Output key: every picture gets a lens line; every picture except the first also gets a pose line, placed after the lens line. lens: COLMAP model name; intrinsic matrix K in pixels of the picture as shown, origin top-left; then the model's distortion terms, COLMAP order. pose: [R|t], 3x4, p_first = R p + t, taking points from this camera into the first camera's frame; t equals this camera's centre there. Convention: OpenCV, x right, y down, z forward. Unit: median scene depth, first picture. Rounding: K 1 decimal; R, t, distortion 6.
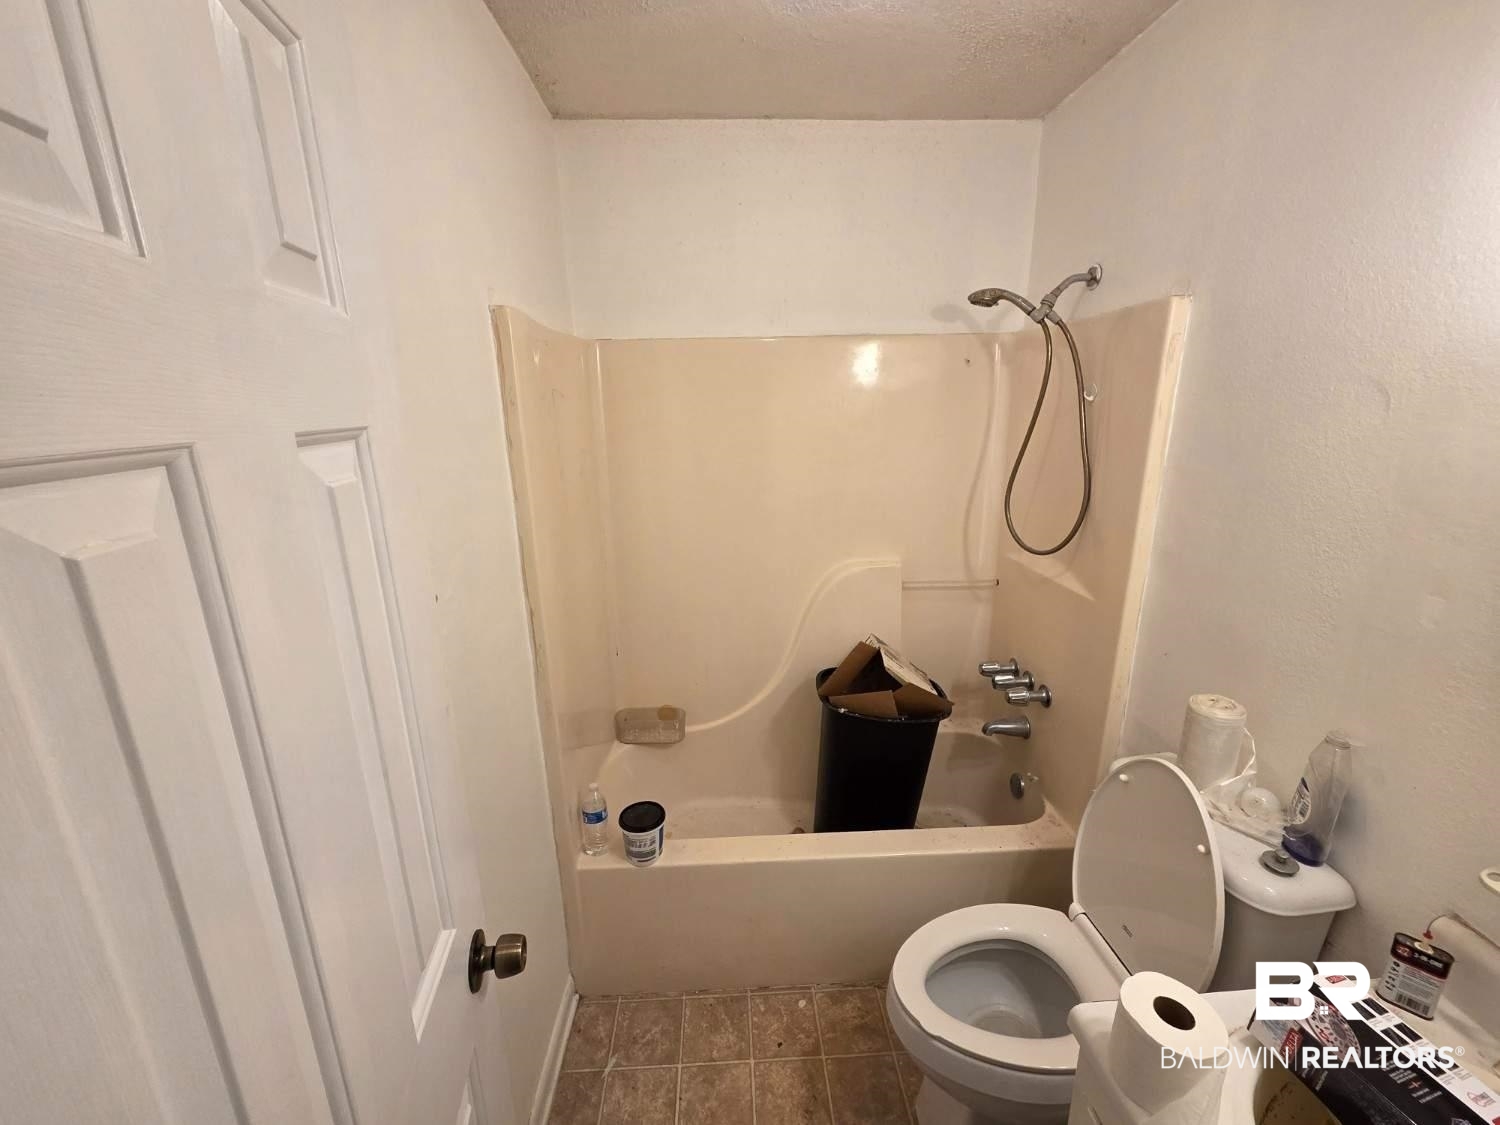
lens RADIAL K [[616.3, 0, 748.1], [0, 616.3, 562.8], [0, 0, 1]] dist [-0.000261, -0.000245]
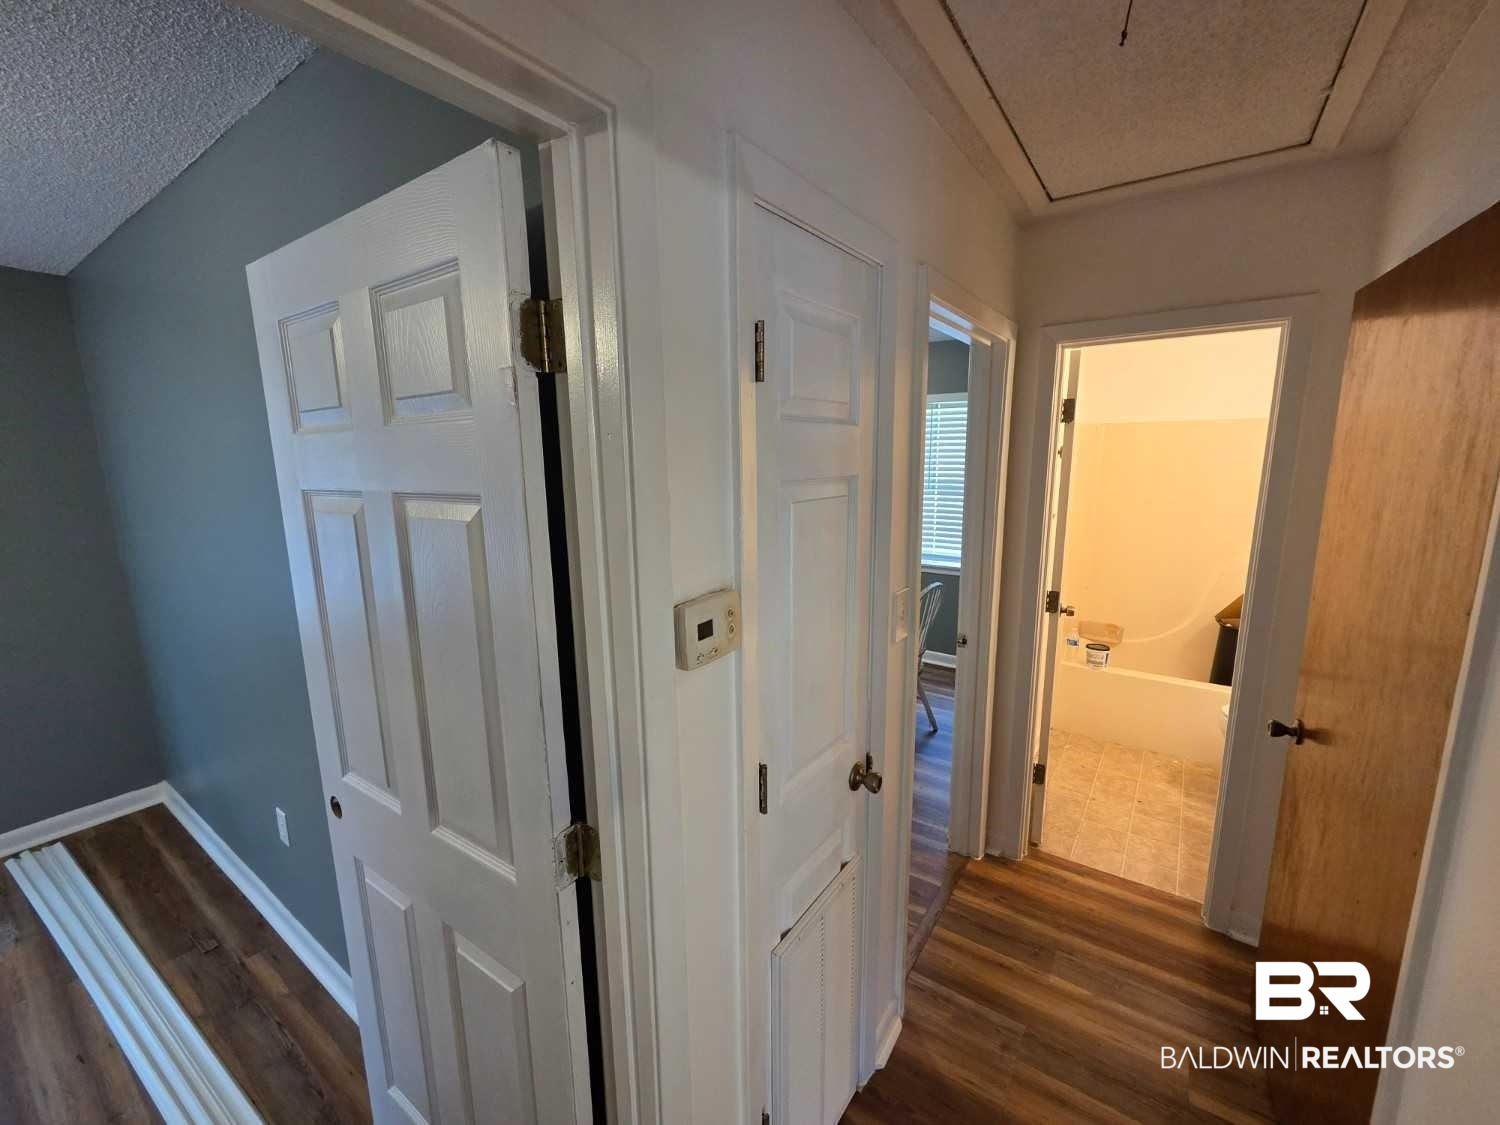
lens RADIAL K [[616.3, 0, 754.7], [0, 616.3, 560.8], [0, 0, 1]] dist [-0.000261, -0.000245]
pose [[0.784093, 0.108719, -0.611047, 0.167459], [-0.157903, 0.987086, -0.026996, 0.364870], [0.600221, 0.117653, 0.791134, -1.430880]]
